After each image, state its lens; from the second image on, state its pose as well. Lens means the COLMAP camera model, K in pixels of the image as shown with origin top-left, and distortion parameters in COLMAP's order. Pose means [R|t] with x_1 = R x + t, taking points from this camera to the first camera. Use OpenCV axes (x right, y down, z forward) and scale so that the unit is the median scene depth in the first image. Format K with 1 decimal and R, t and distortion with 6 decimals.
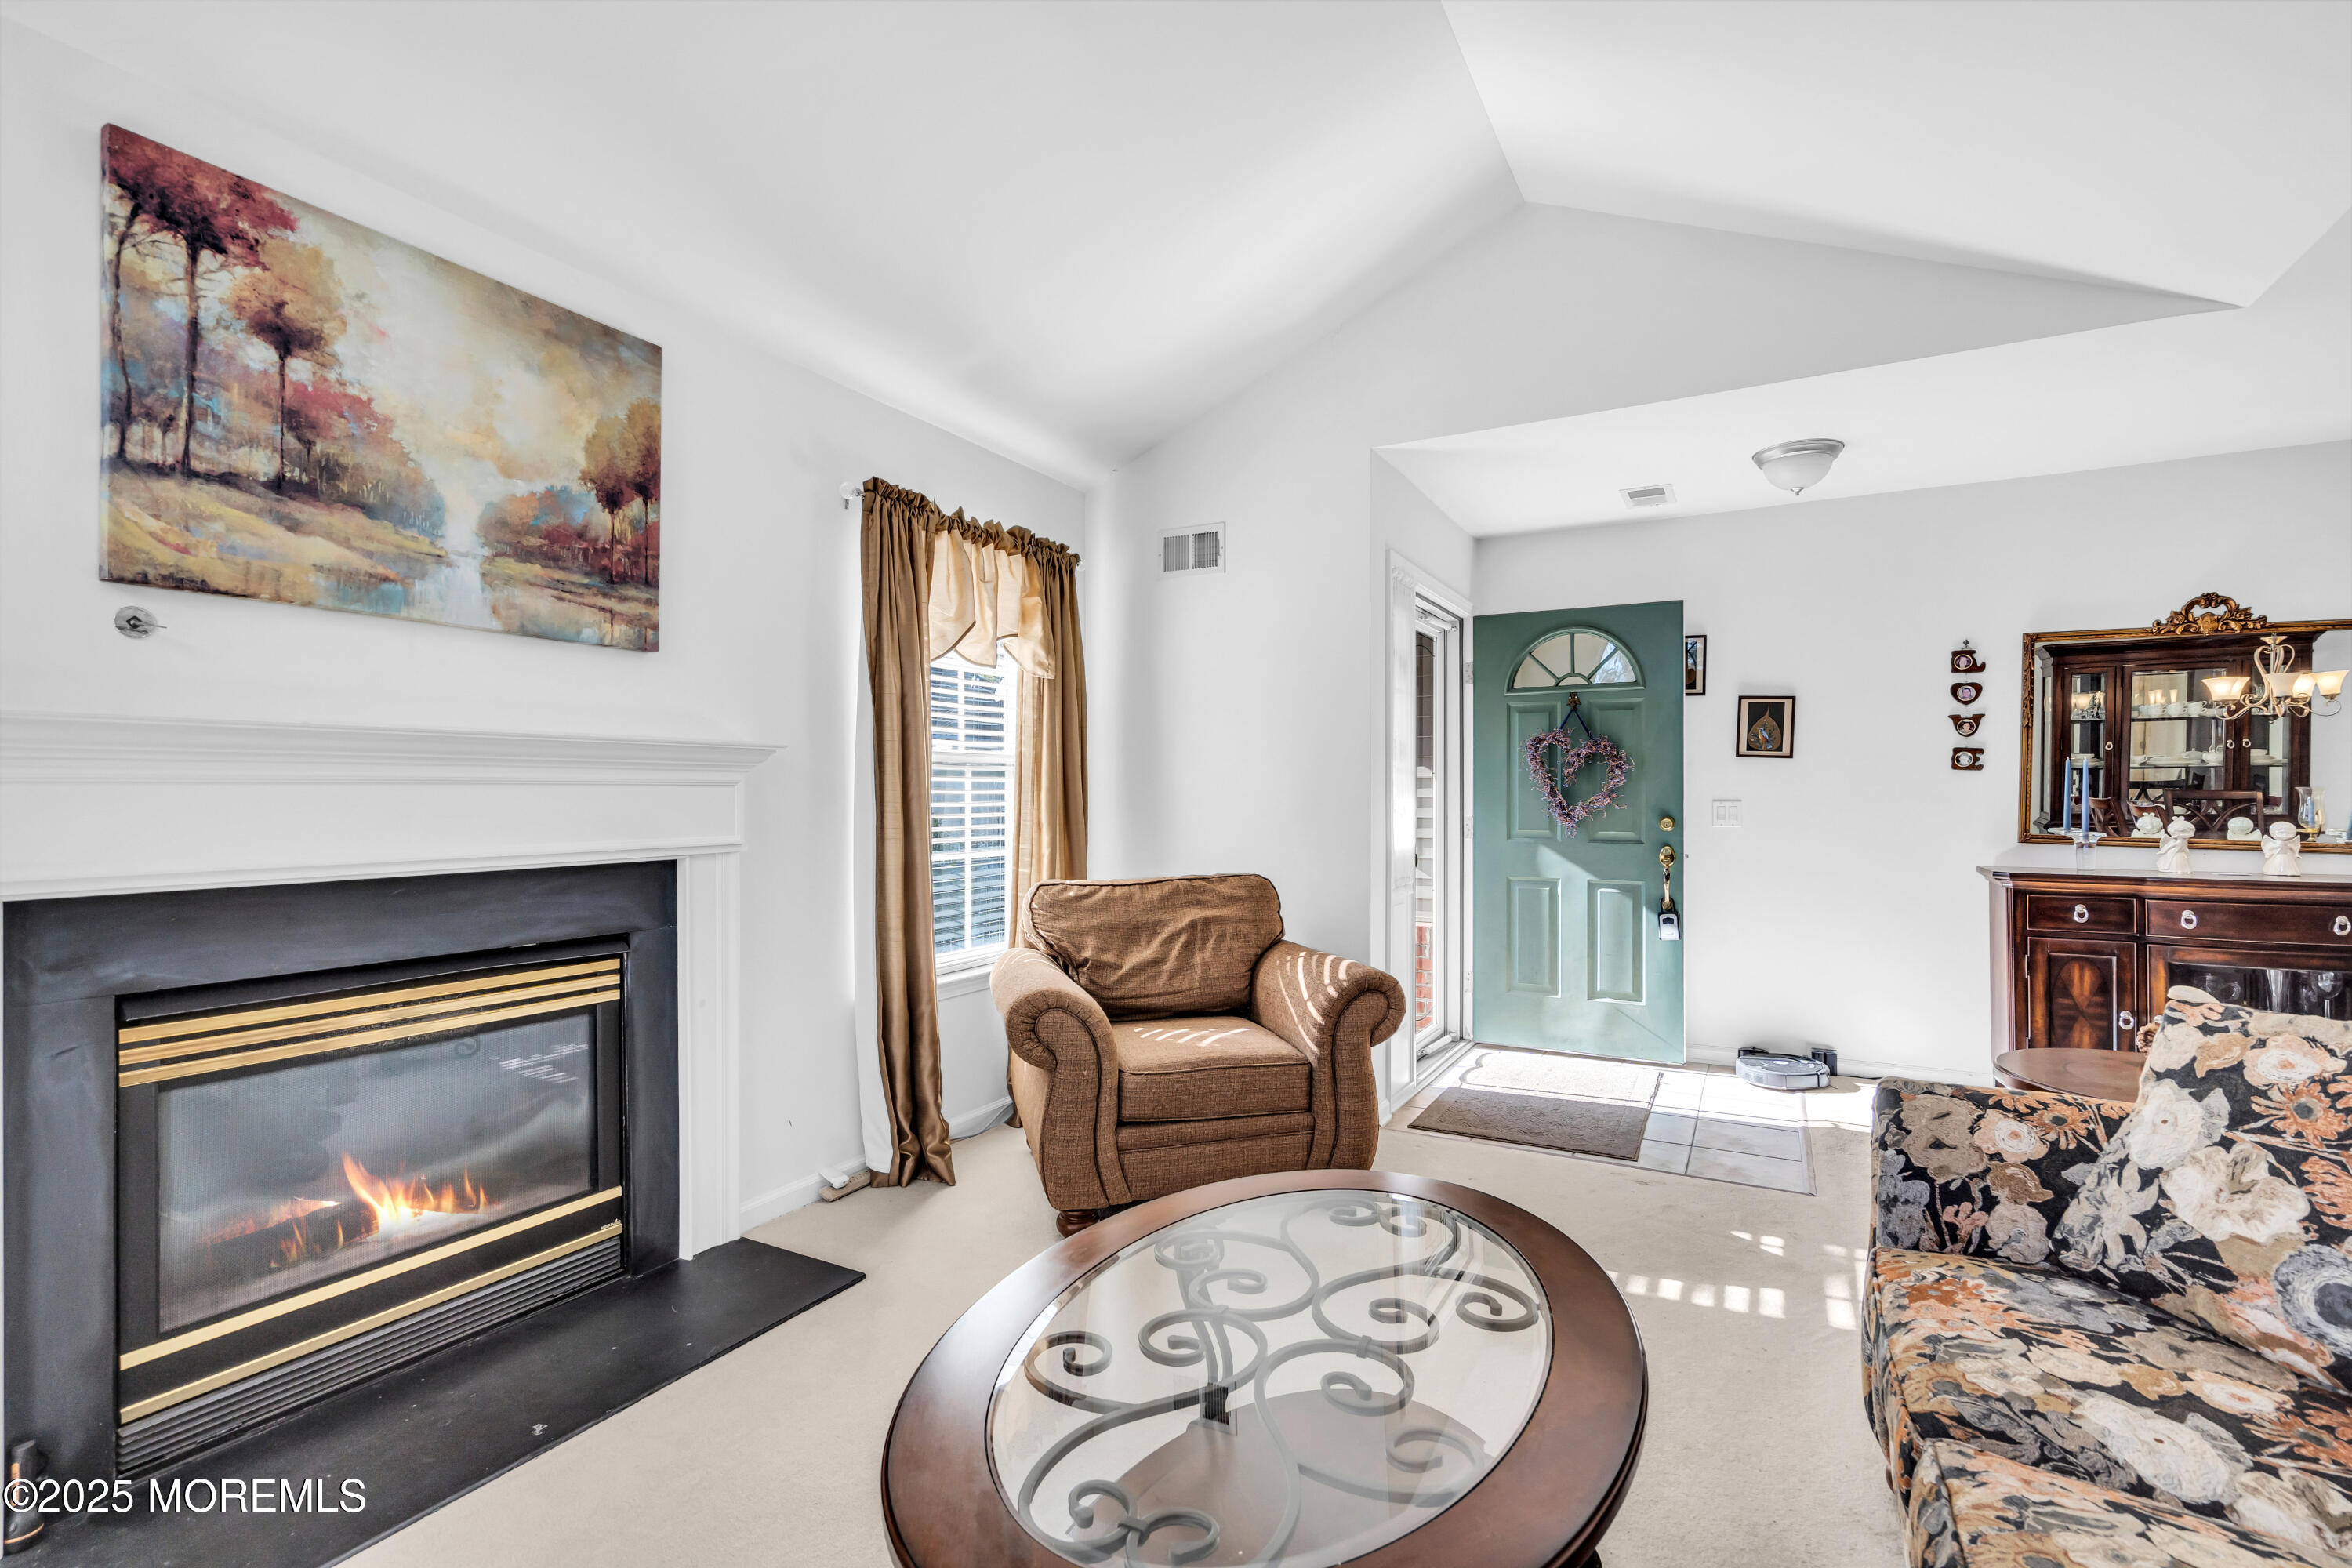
lens RADIAL K [[1075.7, 0, 1199.2], [0, 1075.7, 789.4], [0, 0, 1]] dist [0.008500, 0.000678]
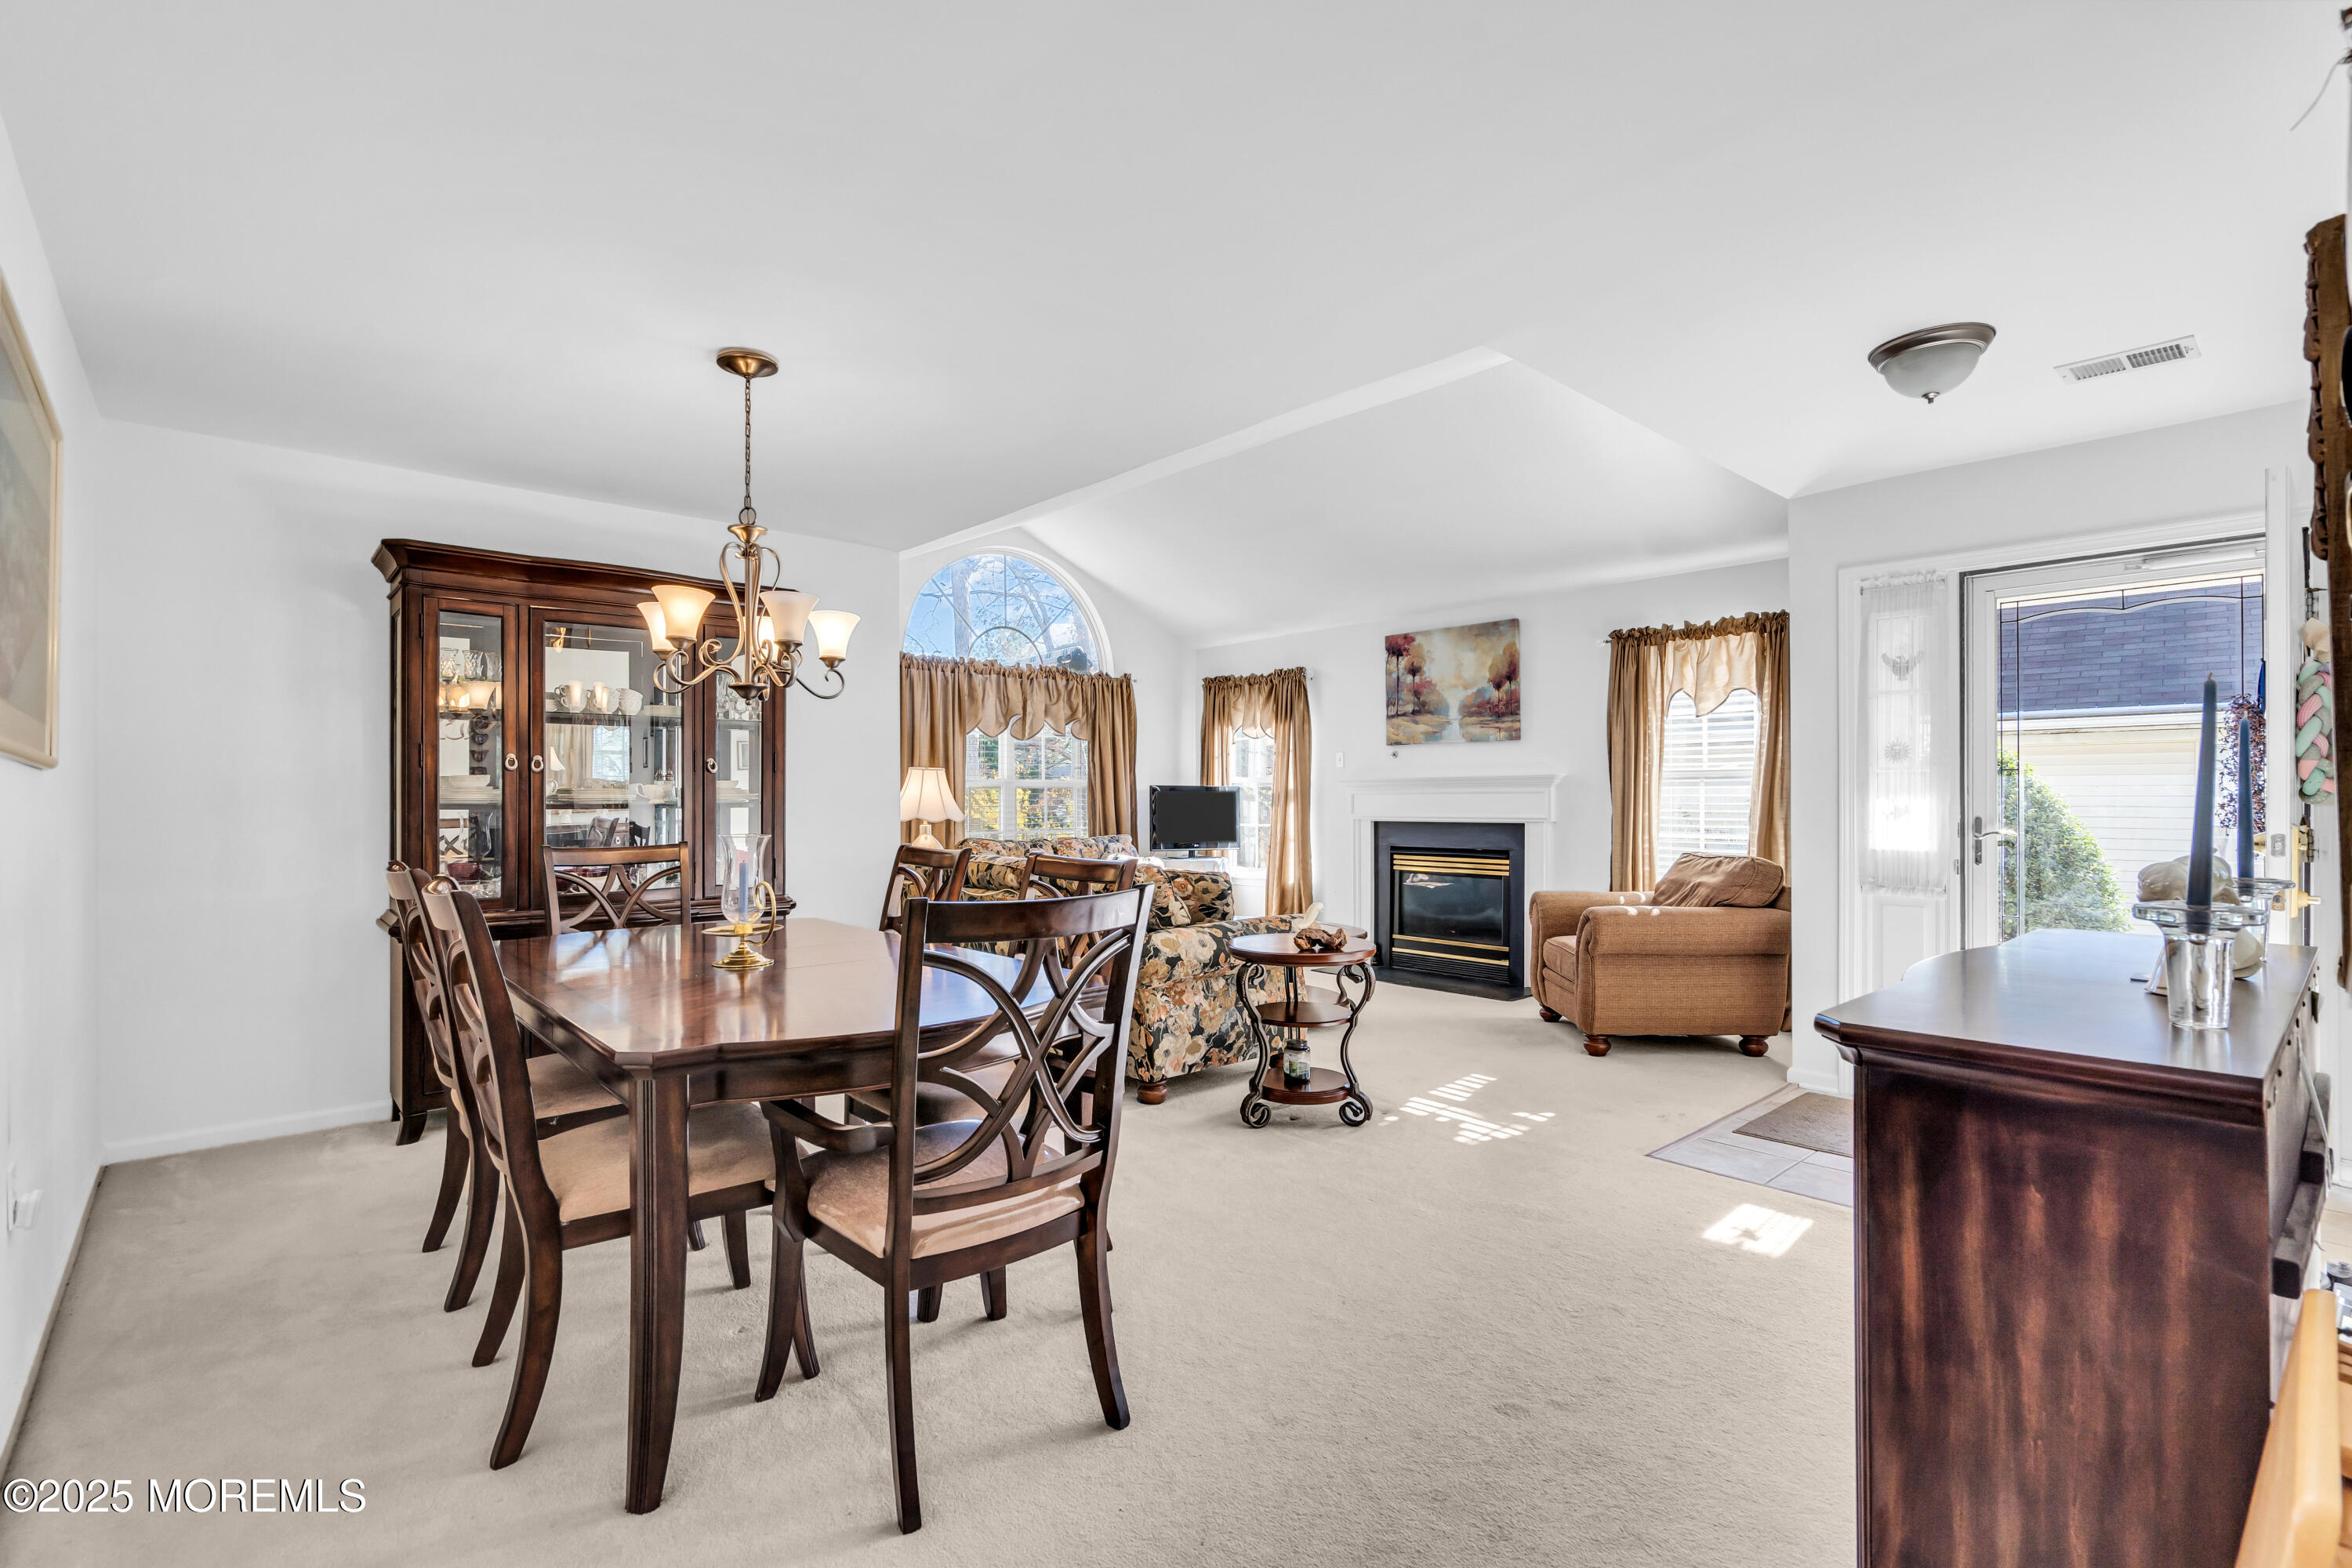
lens RADIAL K [[1075.7, 0, 1183.2], [0, 1075.7, 800.2], [0, 0, 1]] dist [0.008500, 0.000678]
pose [[-0.333270, 0.000691, -0.942831, 1.665495], [0.003832, 0.999992, -0.000622, 0.008847], [0.942824, -0.003820, -0.333270, 0.867519]]
